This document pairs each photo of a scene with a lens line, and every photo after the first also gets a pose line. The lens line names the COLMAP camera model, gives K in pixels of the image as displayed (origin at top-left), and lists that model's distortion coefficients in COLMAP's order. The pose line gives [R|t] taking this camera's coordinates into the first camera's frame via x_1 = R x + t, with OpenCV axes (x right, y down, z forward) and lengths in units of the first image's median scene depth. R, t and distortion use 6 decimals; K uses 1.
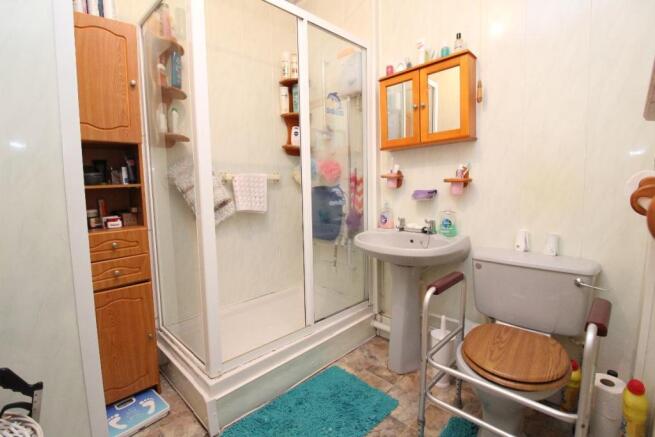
lens RADIAL K [[303.4, 0, 327.5], [0, 303.4, 218.5], [0, 0, 1]] dist [-0.000089, -0.000001]
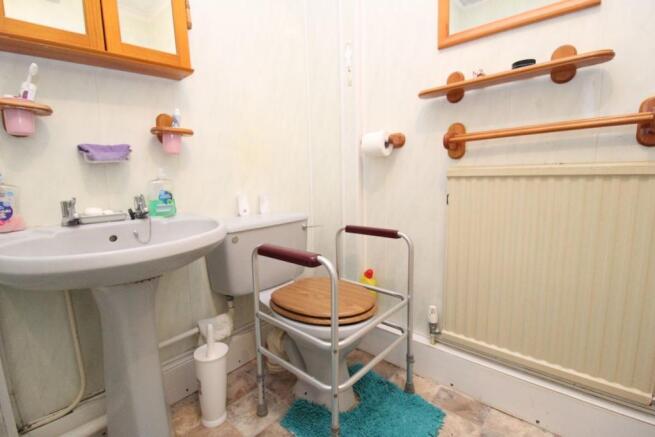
lens RADIAL K [[320.1, 0, 327.5], [0, 320.1, 218.5], [0, 0, 1]] dist [-0.000454, -0.000268]
pose [[-0.038213, -0.134391, 0.990191, -0.312329], [0.126058, 0.982350, 0.138191, 0.009799], [-0.991287, 0.130102, -0.020598, 0.661495]]
